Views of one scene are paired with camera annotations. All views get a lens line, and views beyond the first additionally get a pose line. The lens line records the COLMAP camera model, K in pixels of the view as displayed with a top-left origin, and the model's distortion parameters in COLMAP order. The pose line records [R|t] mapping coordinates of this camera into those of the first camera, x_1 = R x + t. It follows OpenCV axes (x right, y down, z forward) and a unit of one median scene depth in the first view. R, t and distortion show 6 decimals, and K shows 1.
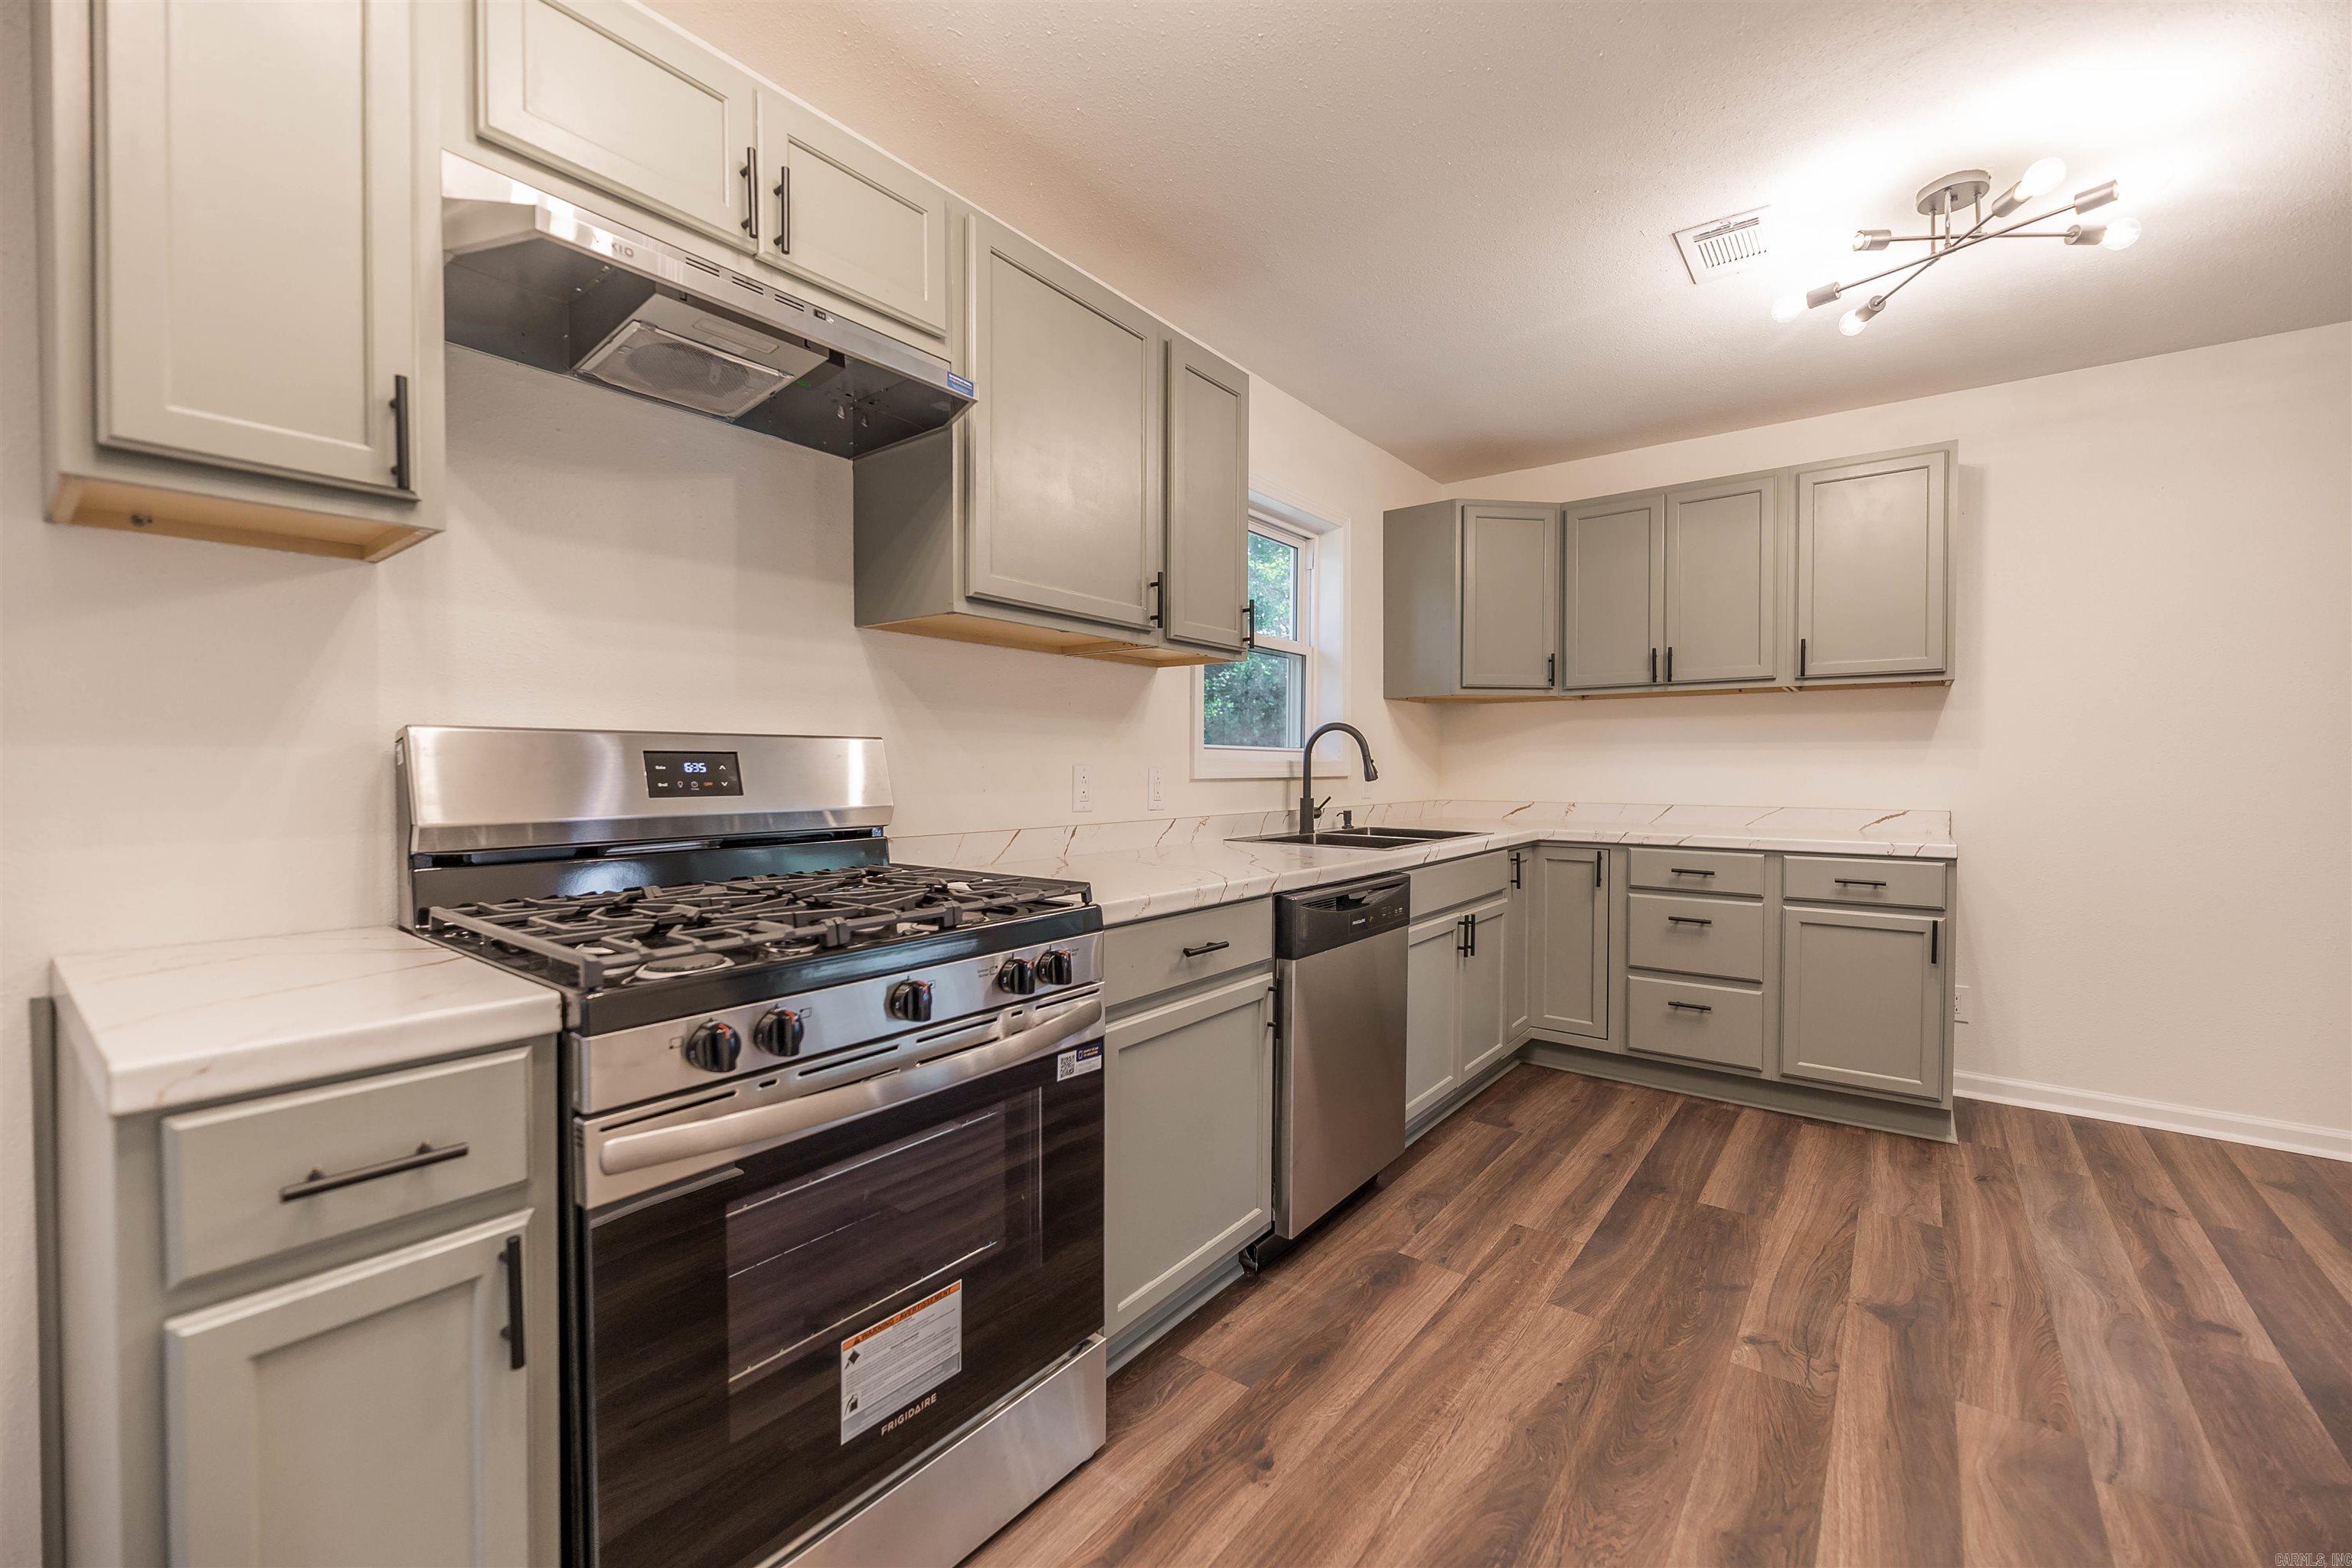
lens RADIAL K [[947.7, 0, 1183.8], [0, 947.7, 780.9], [0, 0, 1]] dist [-0.004709, -0.000899]
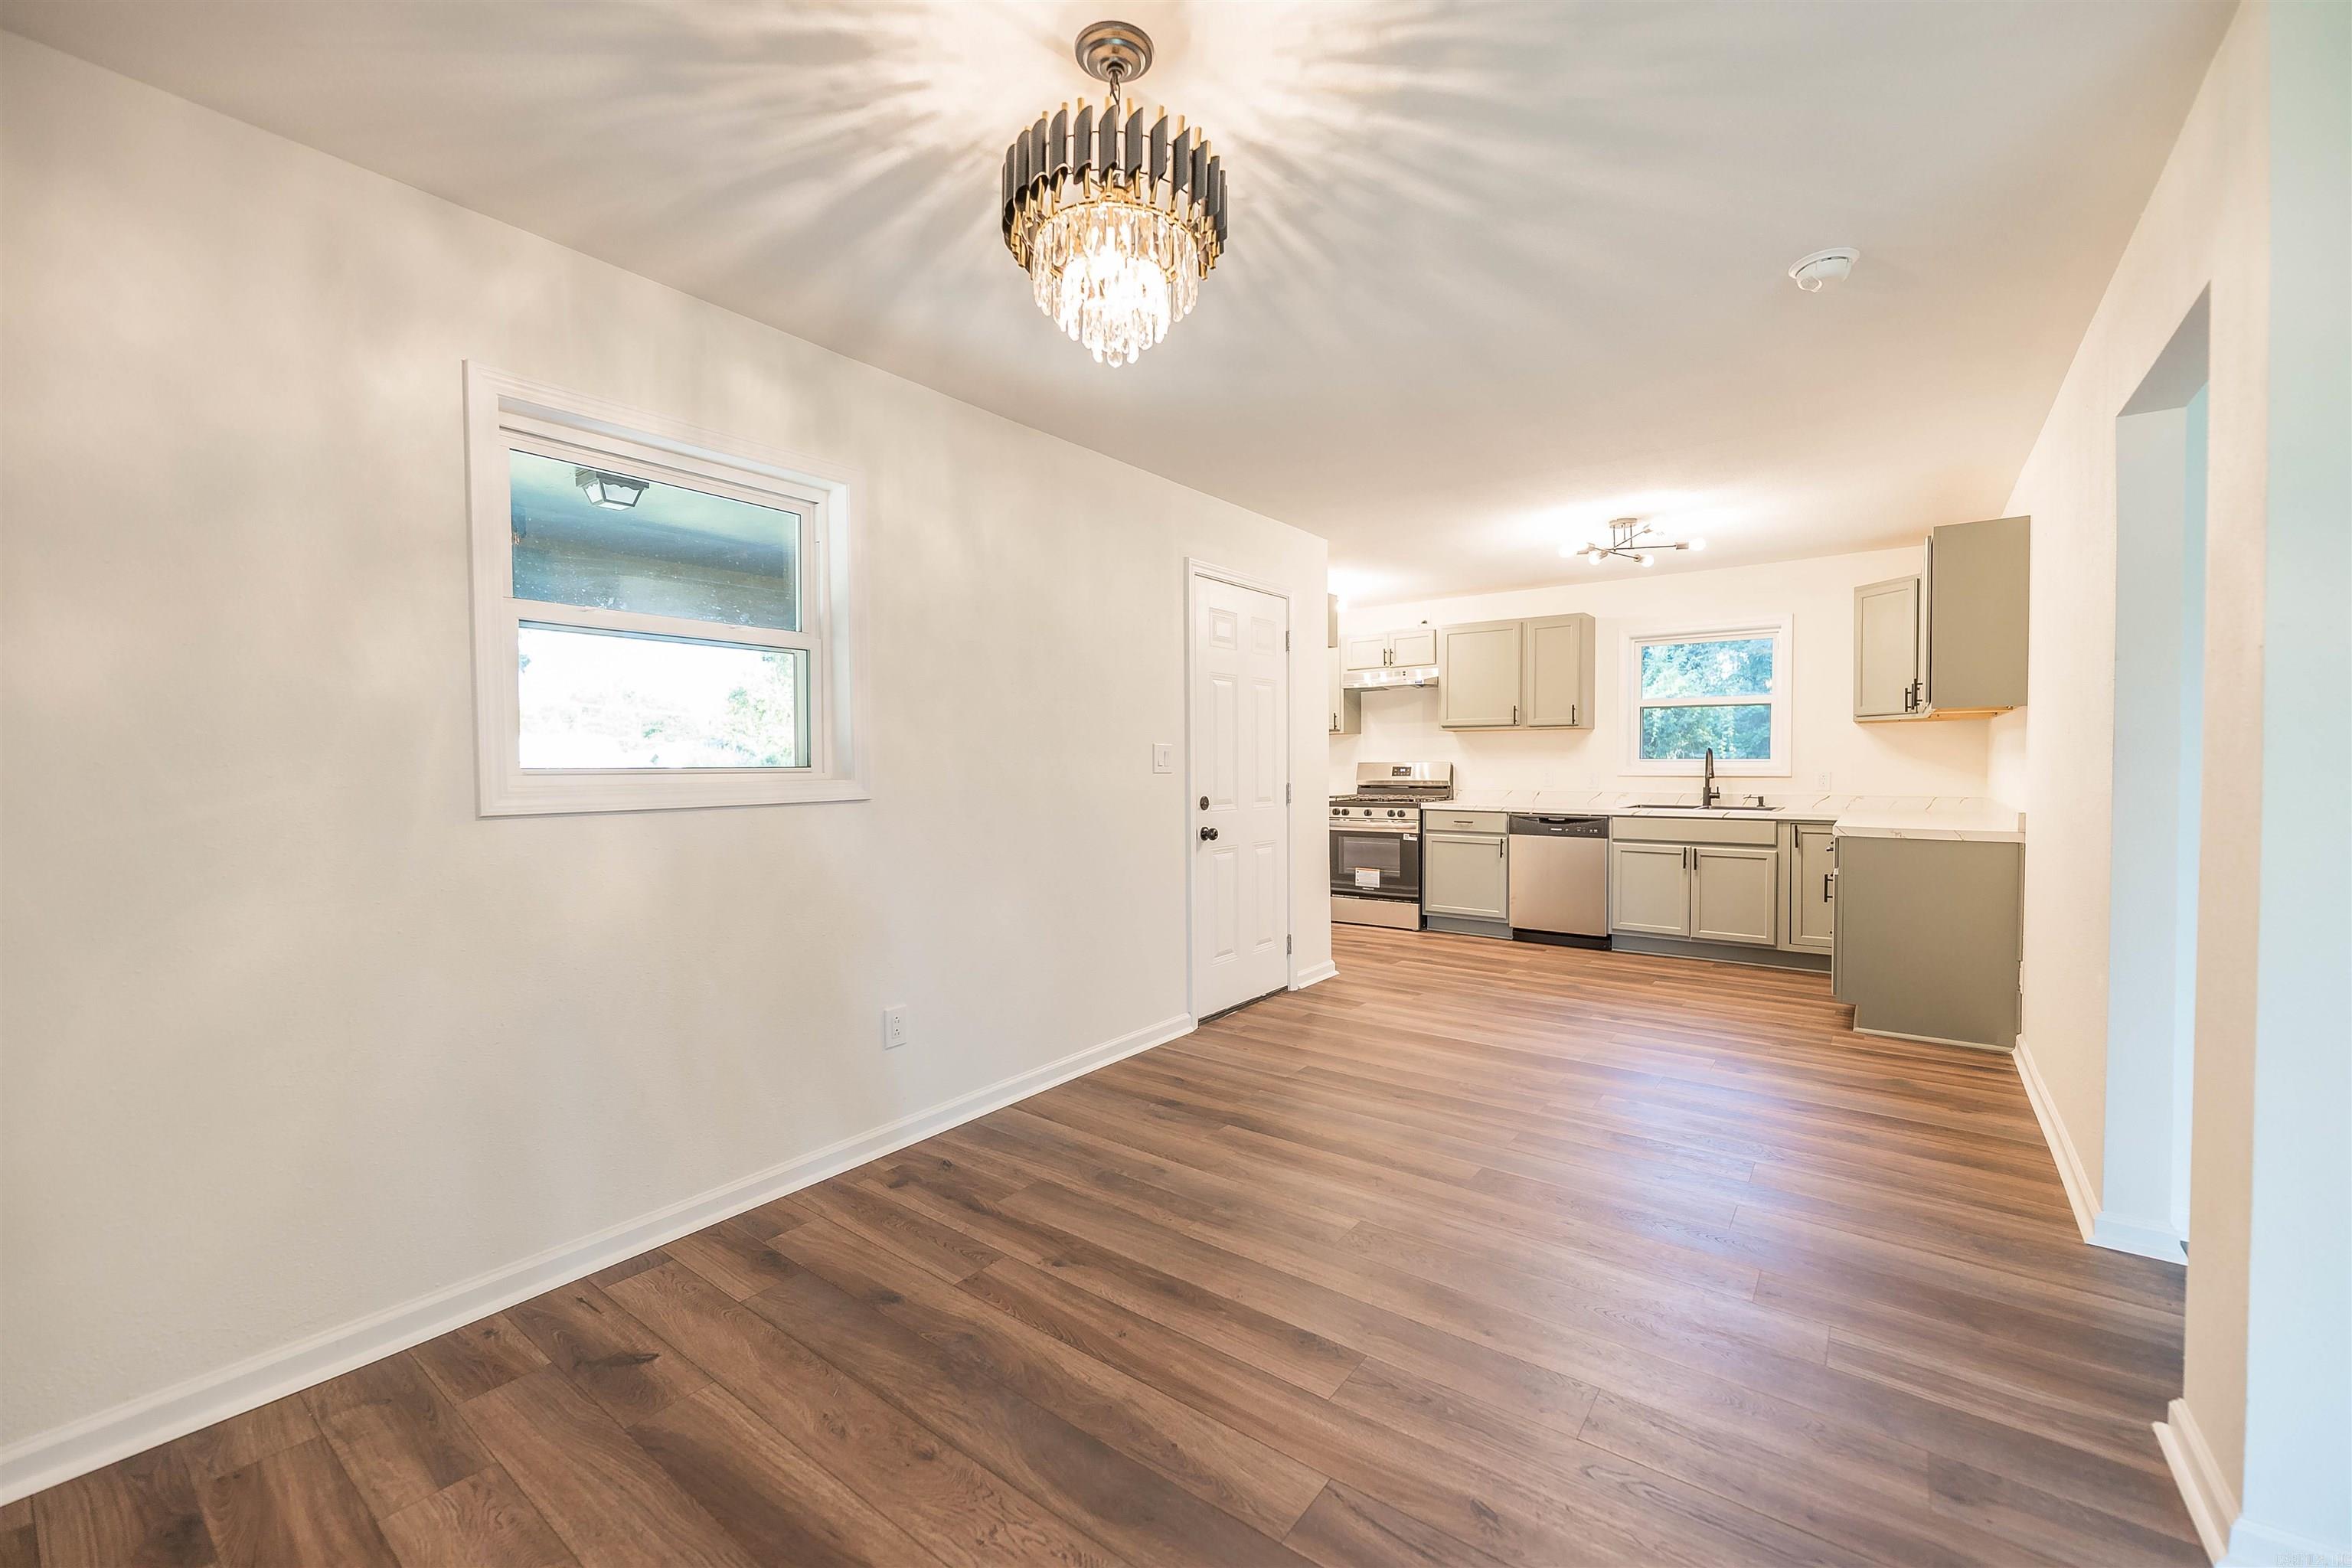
lens RADIAL K [[947.7, 0, 1170.5], [0, 947.7, 787.3], [0, 0, 1]] dist [-0.004709, -0.000899]
pose [[-0.000696, 0.026846, -0.999639, 3.021246], [-0.009940, 0.999590, 0.026852, -0.031082], [0.999950, 0.009956, -0.000429, -0.087661]]
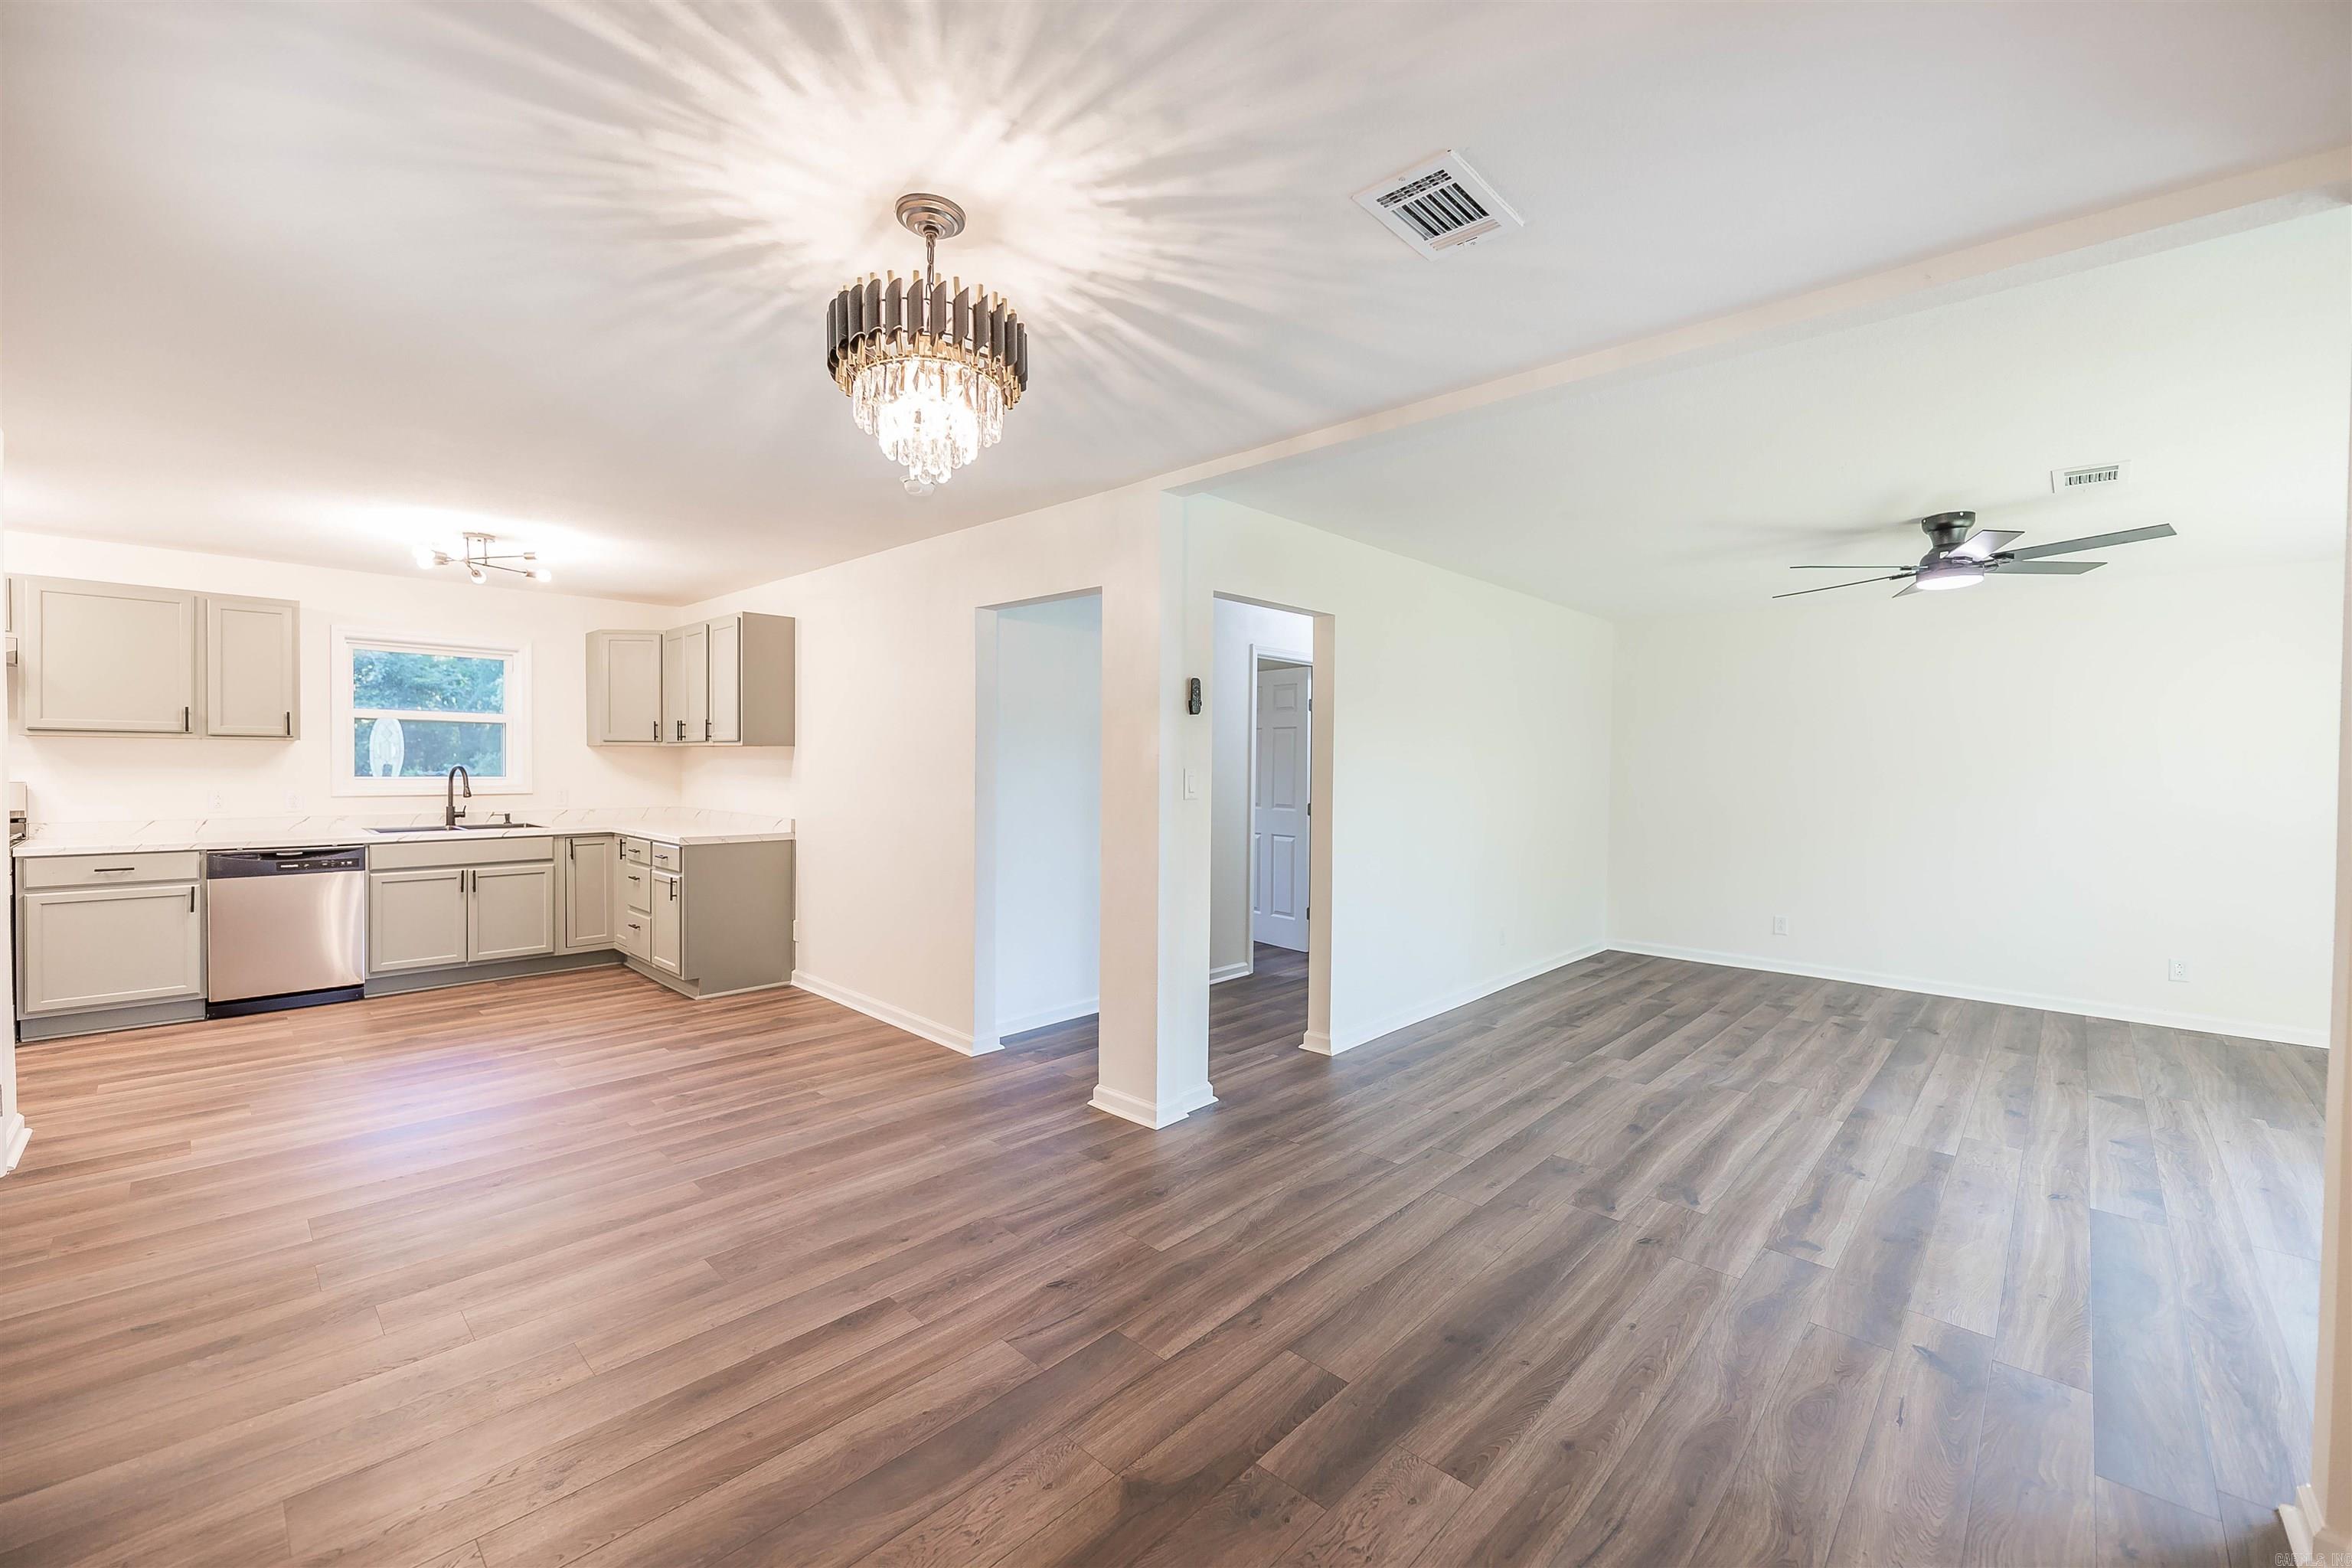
lens RADIAL K [[947.7, 0, 1178.7], [0, 947.7, 776.8], [0, 0, 1]] dist [-0.004709, -0.000899]
pose [[0.994270, 0.010508, -0.106381, 2.578537], [-0.010360, 0.999944, 0.001941, -0.084544], [0.106396, -0.000828, 0.994324, -0.976815]]
